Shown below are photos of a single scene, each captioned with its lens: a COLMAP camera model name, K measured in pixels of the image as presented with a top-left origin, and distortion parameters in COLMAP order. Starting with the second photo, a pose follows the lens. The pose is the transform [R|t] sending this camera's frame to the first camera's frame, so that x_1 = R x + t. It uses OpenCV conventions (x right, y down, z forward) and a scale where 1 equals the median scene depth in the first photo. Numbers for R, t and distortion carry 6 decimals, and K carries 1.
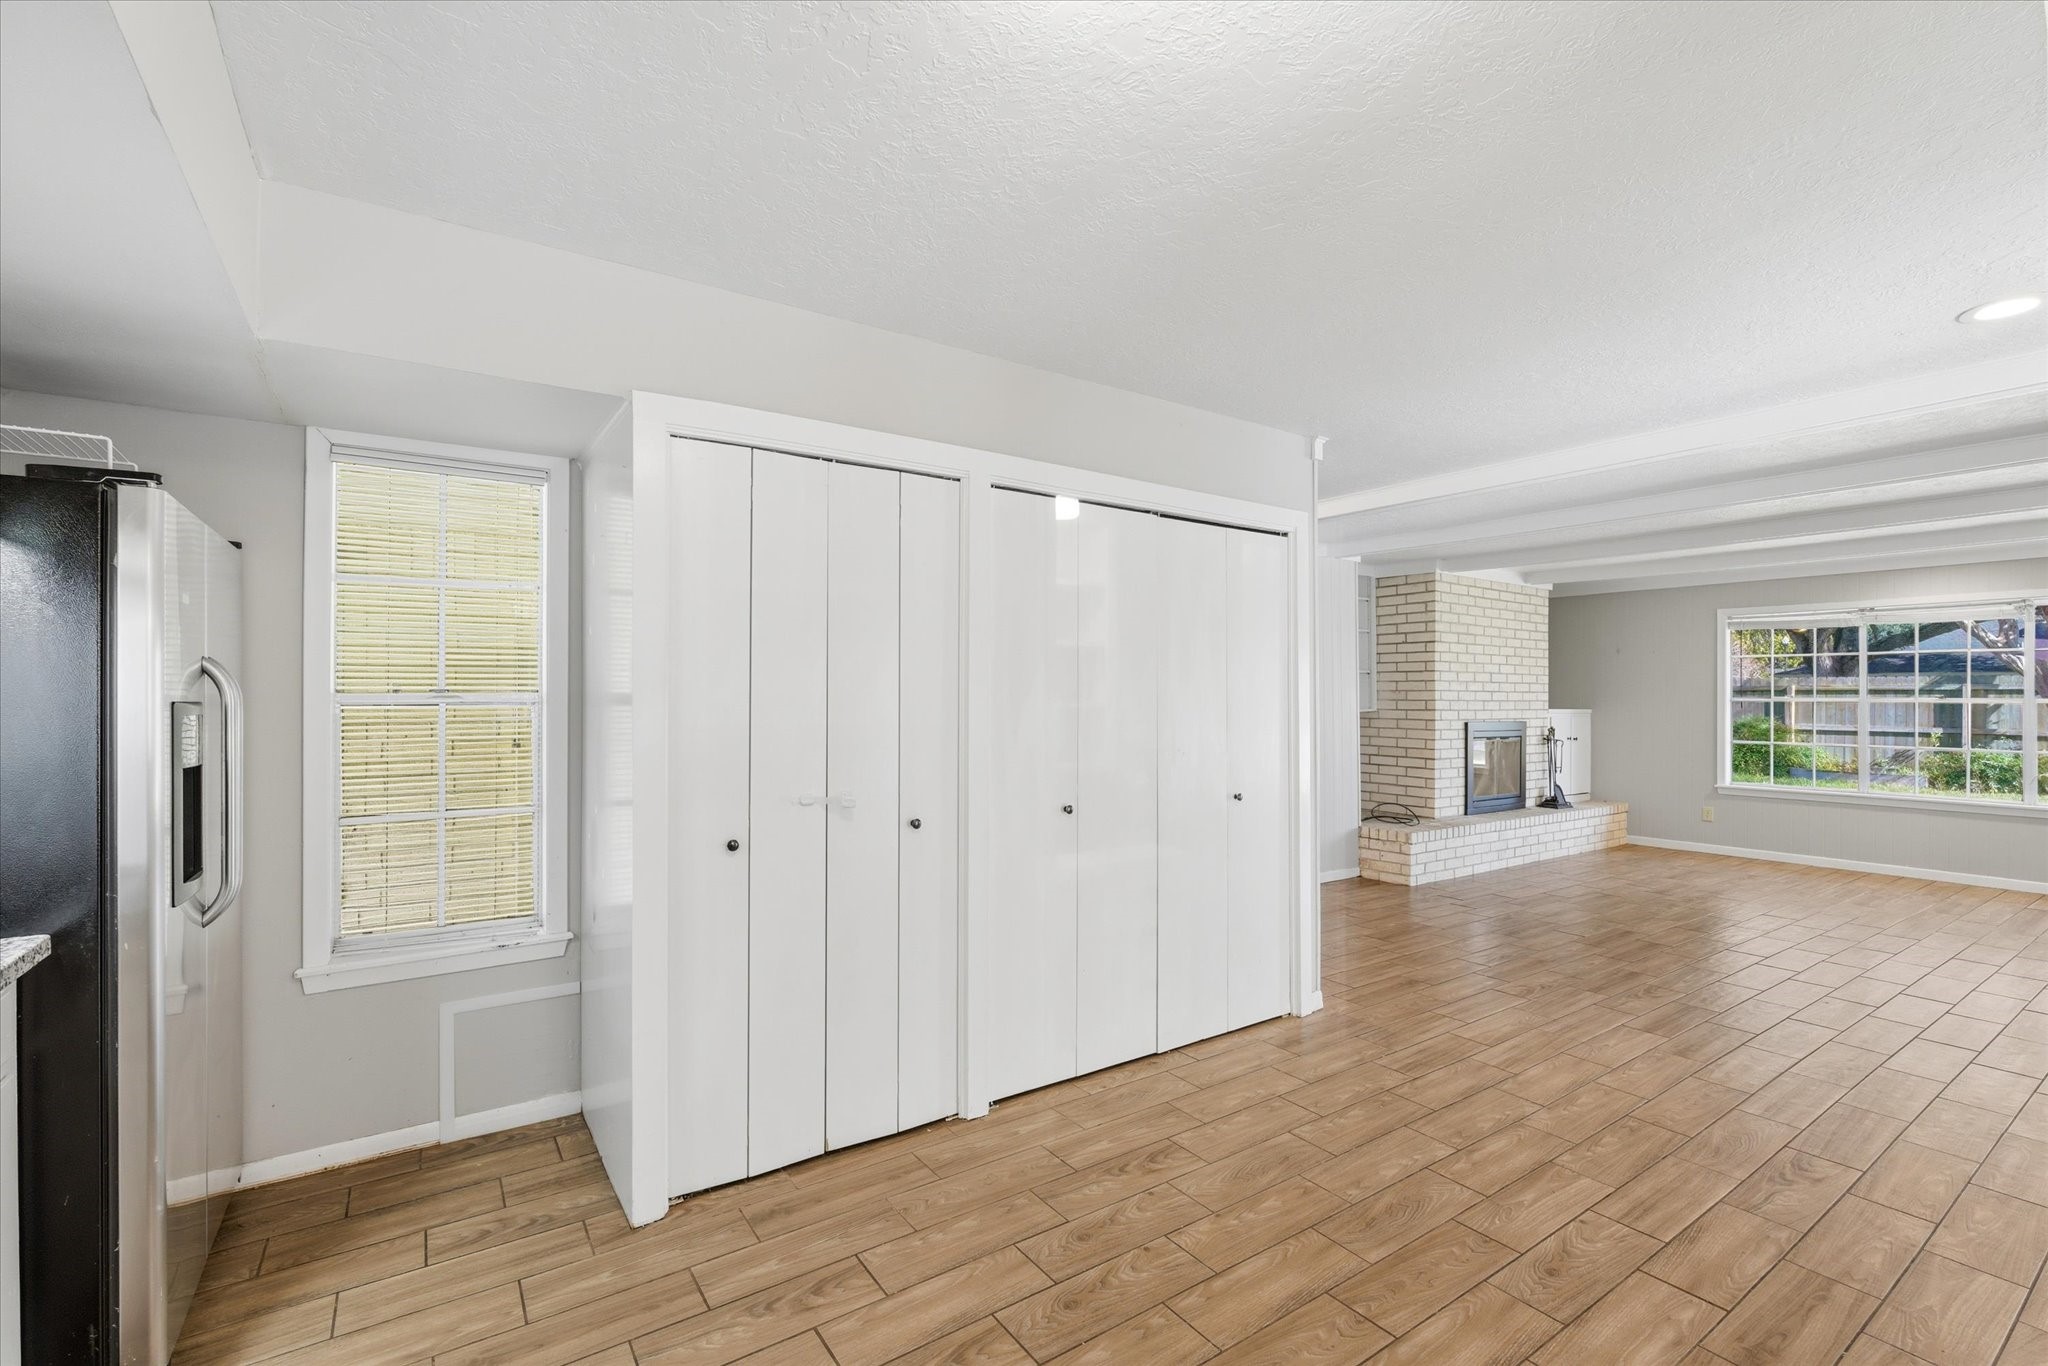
lens RADIAL K [[901.6, 0, 1023.2], [0, 901.6, 688.6], [0, 0, 1]] dist [-0.004584, 0.000974]
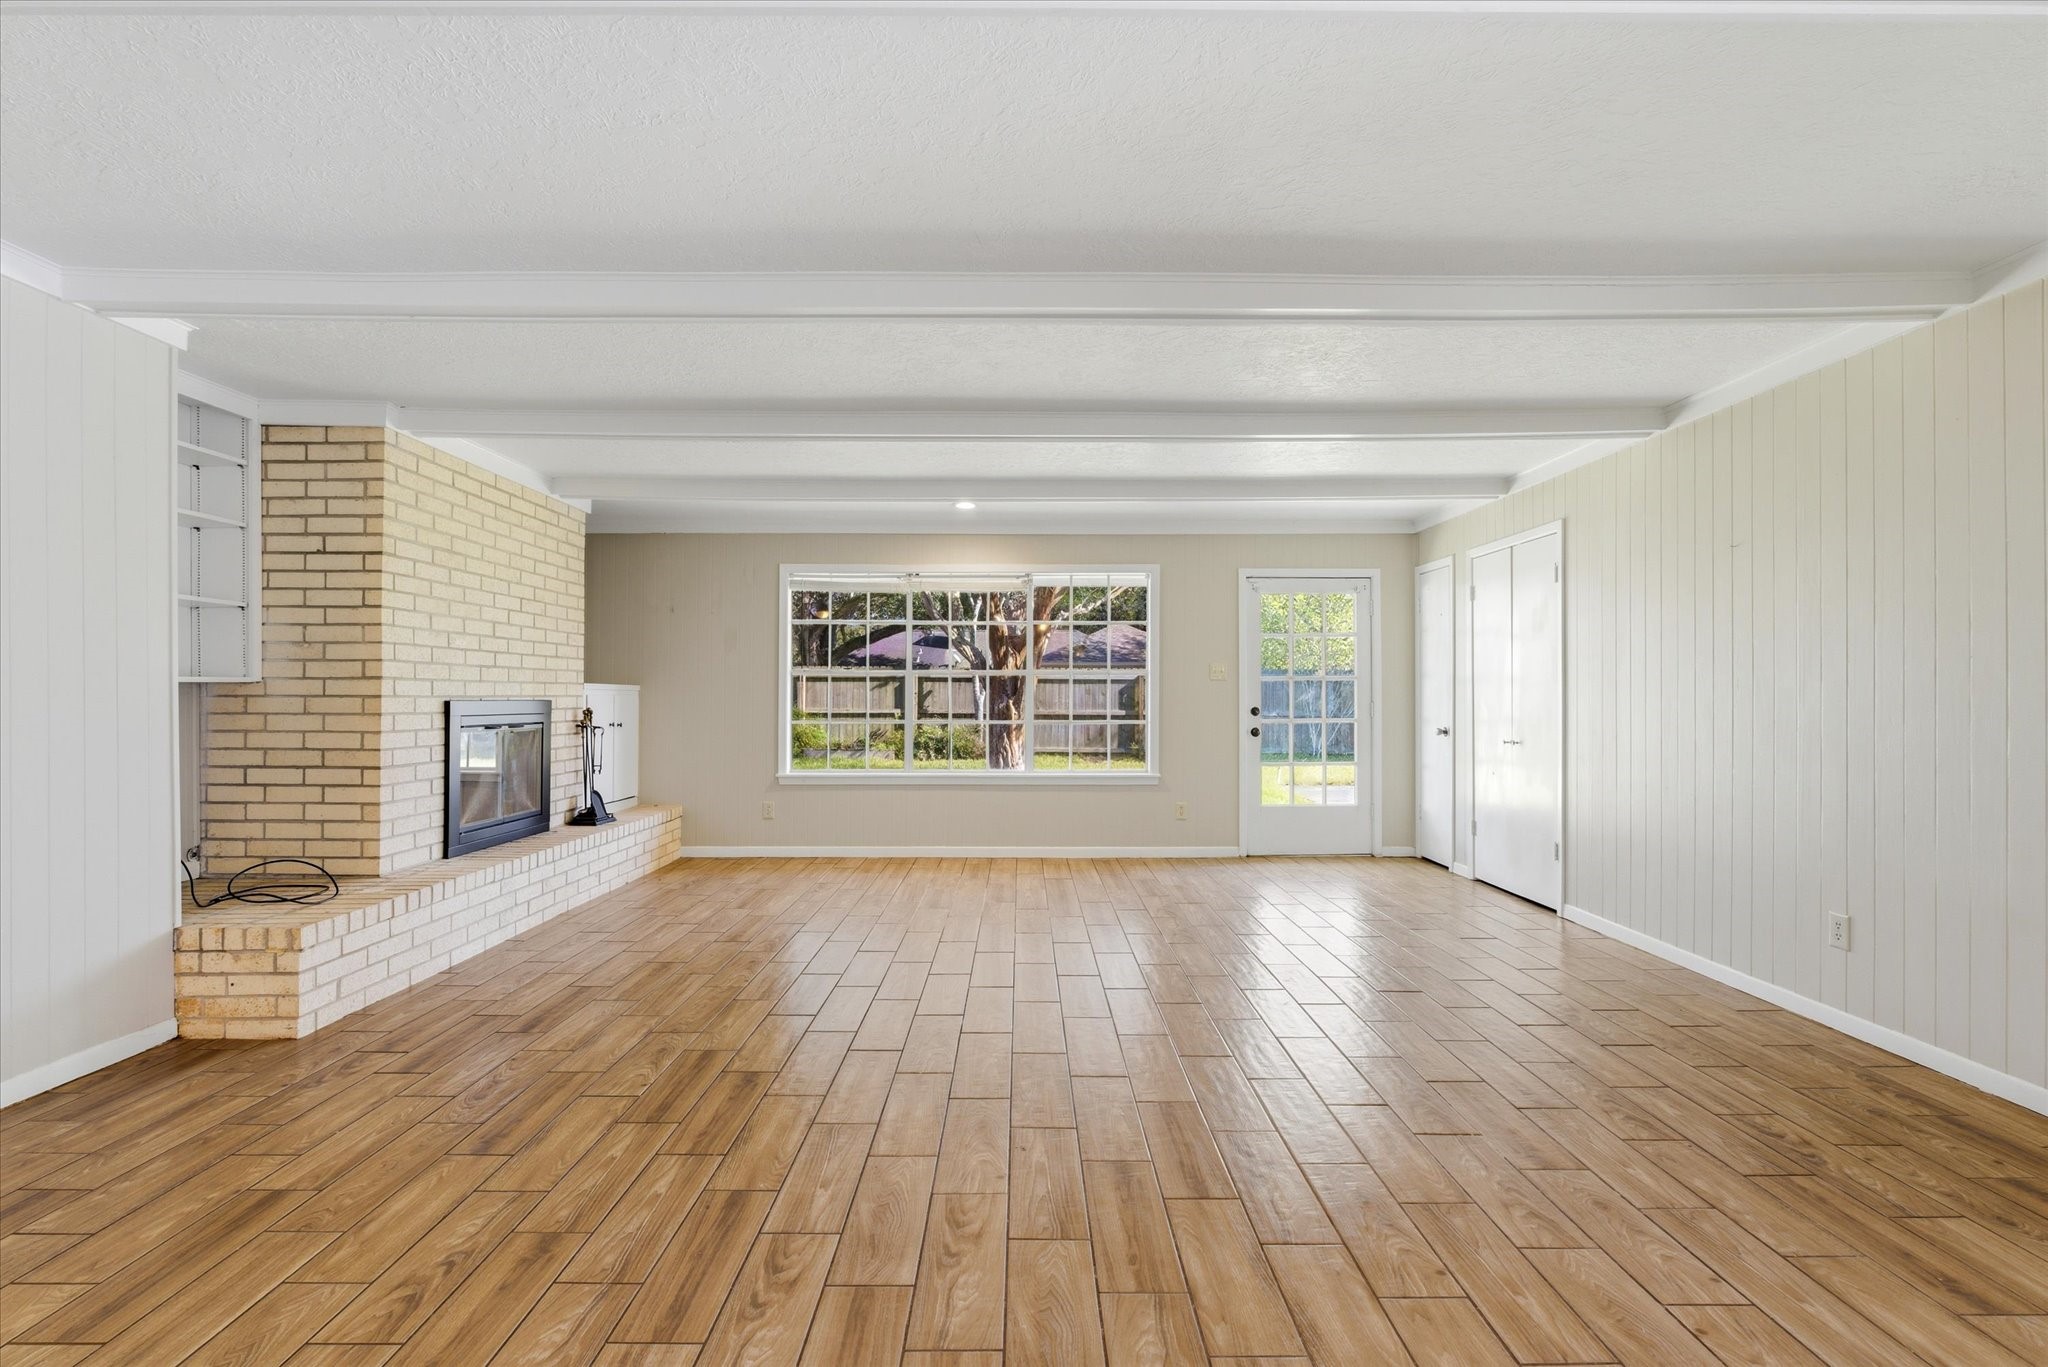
lens RADIAL K [[901.6, 0, 1023.2], [0, 901.6, 689.1], [0, 0, 1]] dist [-0.004584, 0.000974]
pose [[0.563024, 0.001927, 0.826438, 0.217366], [-0.006817, 0.999974, 0.002313, 0.025752], [-0.826412, -0.006936, 0.563023, 0.357054]]
